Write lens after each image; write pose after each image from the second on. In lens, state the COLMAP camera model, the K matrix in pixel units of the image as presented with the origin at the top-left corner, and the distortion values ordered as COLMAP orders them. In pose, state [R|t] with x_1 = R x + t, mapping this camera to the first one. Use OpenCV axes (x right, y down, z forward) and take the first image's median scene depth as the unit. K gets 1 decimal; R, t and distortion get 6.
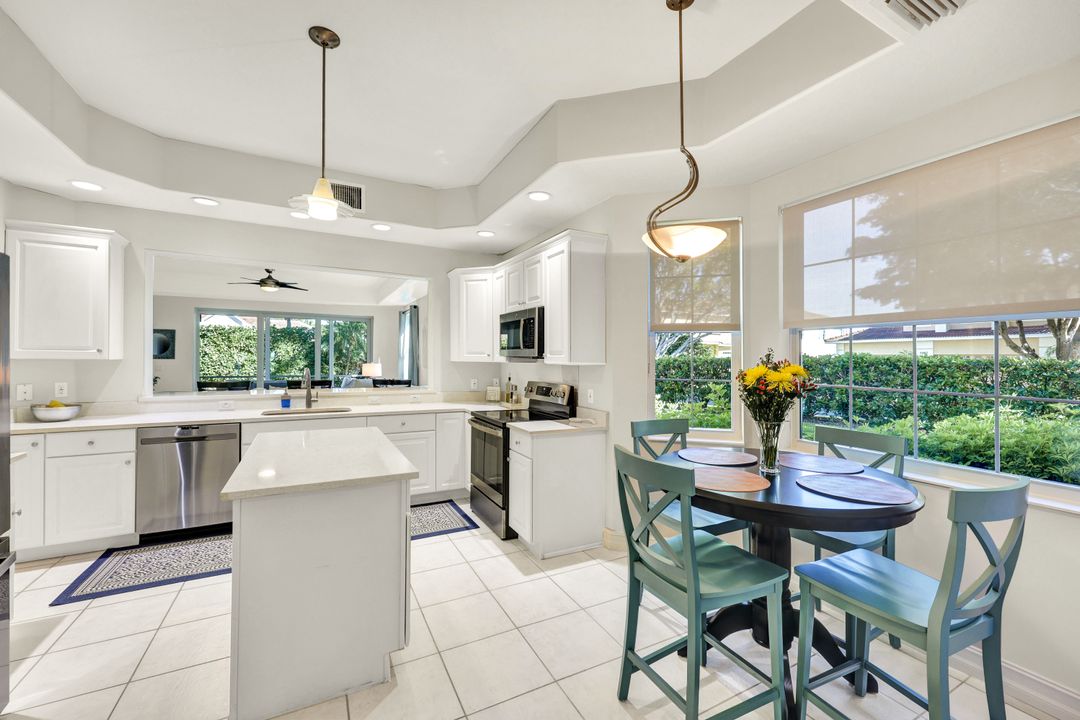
lens RADIAL K [[441.0, 0, 538.8], [0, 441.0, 355.6], [0, 0, 1]] dist [0.000417, 0.000188]
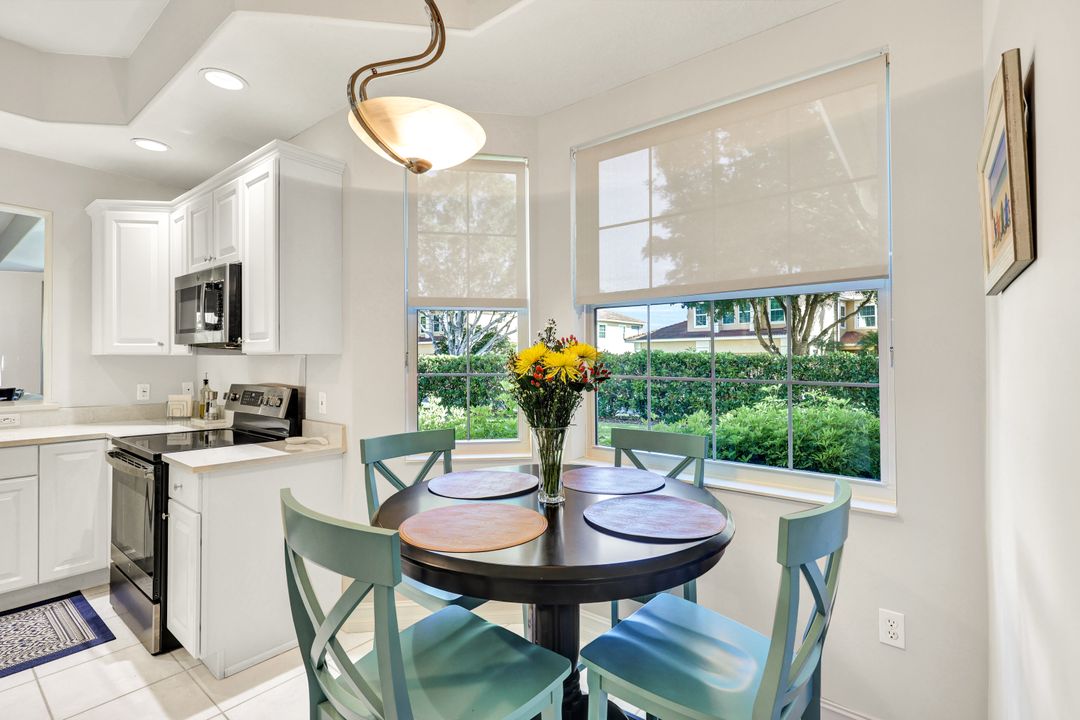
lens RADIAL K [[508.9, 0, 541.4], [0, 508.9, 351.1], [0, 0, 1]] dist [0.004211, 0.000721]
pose [[0.916049, -0.000456, 0.401066, 0.112375], [0.004513, 0.999948, -0.009170, 0.022955], [-0.401041, 0.010210, 0.916003, 0.164947]]
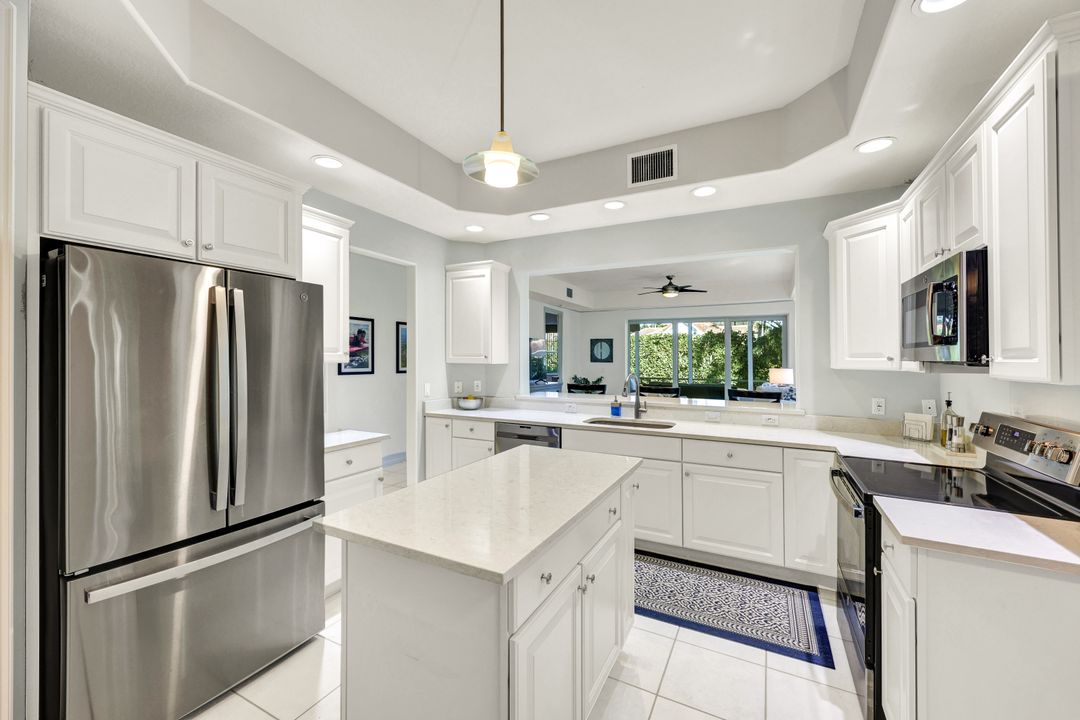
lens RADIAL K [[433.9, 0, 540.9], [0, 433.9, 356.6], [0, 0, 1]] dist [-0.003268, -0.000122]
pose [[0.572434, -0.008690, -0.819904, 0.108472], [0.004431, 0.999962, -0.007505, -0.001790], [0.819939, 0.000663, 0.572451, 0.398111]]
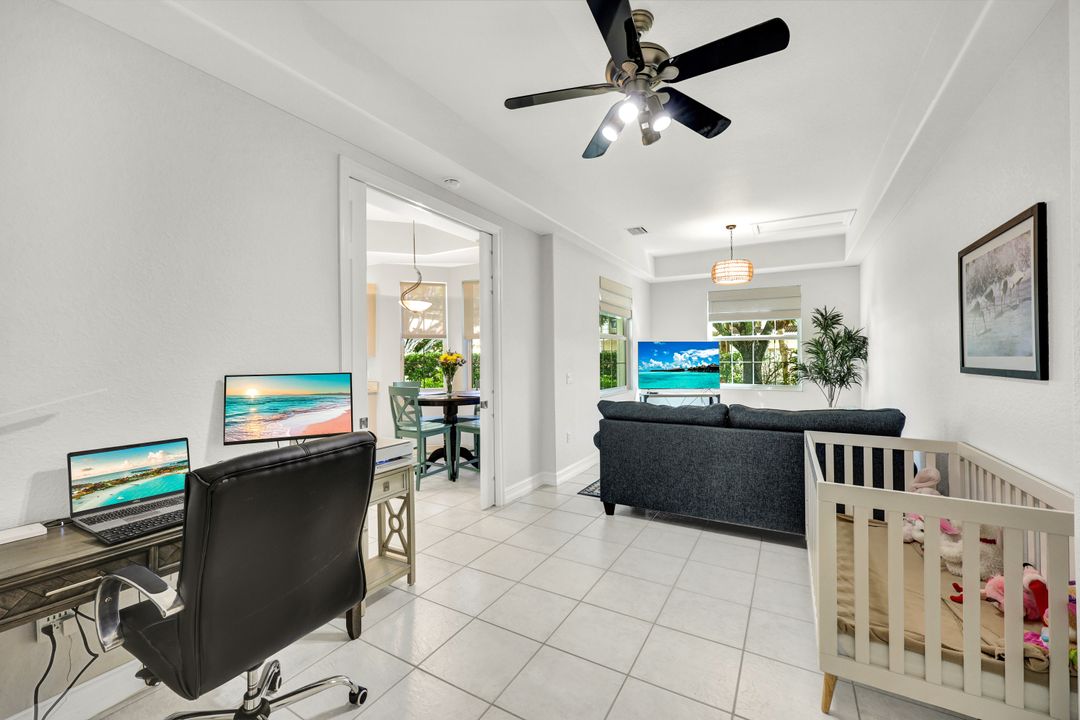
lens RADIAL K [[433.9, 0, 540.9], [0, 433.9, 356.6], [0, 0, 1]] dist [-0.003268, -0.000122]
pose [[0.845482, -0.009095, 0.533927, -0.214822], [0.004907, 0.999945, 0.009263, 0.010321], [-0.533982, -0.005212, 0.845480, -0.813518]]
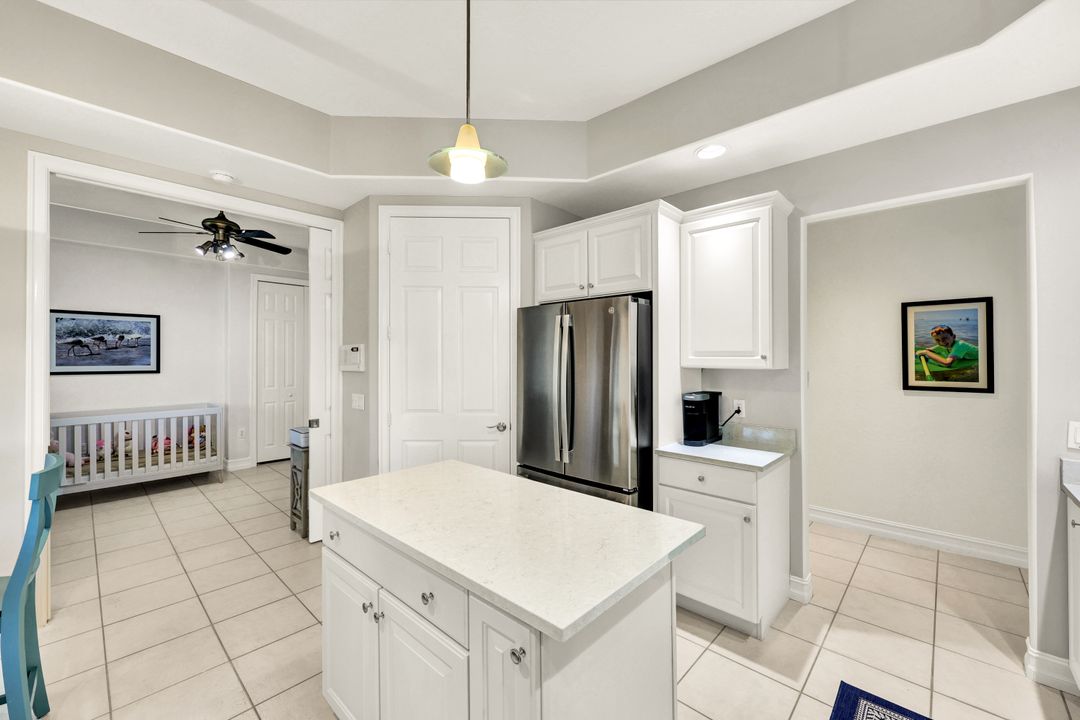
lens RADIAL K [[433.9, 0, 540.9], [0, 433.9, 356.6], [0, 0, 1]] dist [-0.003268, -0.000122]
pose [[-0.942302, -0.014660, -0.334442, -0.237180], [-0.010181, 0.999834, -0.015141, -0.004151], [0.334609, -0.010862, -0.942295, 1.100986]]
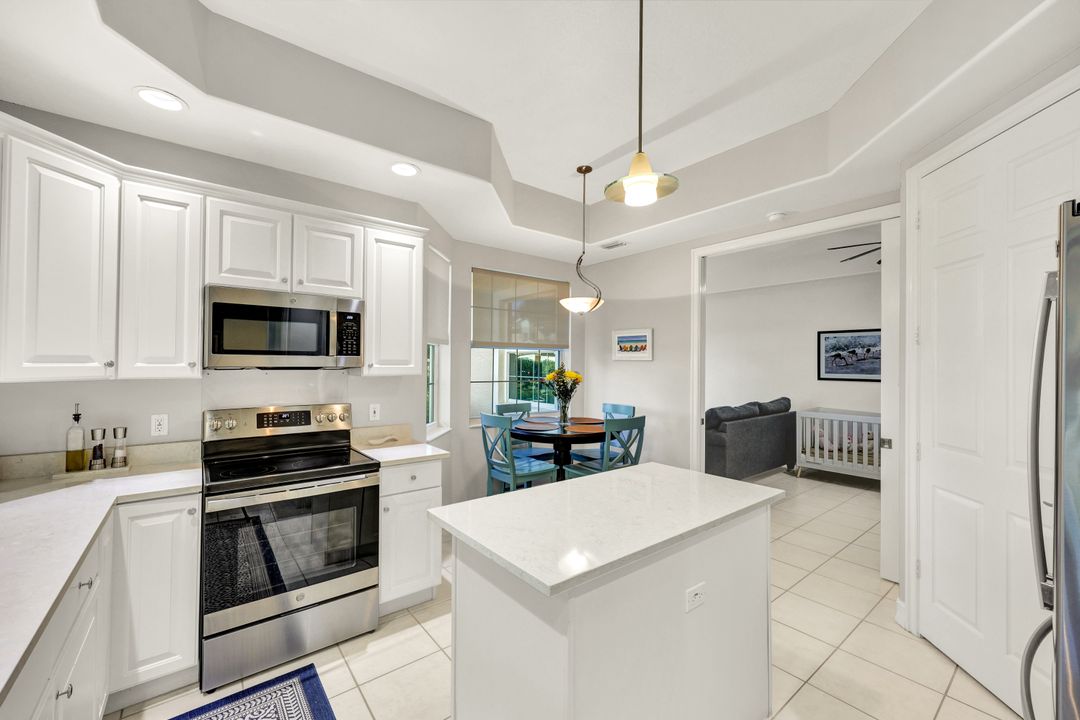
lens RADIAL K [[433.9, 0, 540.9], [0, 433.9, 356.6], [0, 0, 1]] dist [-0.003268, -0.000122]
pose [[-0.192049, 0.004917, 0.981373, -0.775122], [-0.016702, 0.999826, -0.008278, -0.014975], [-0.981243, -0.017981, -0.191934, 0.847173]]
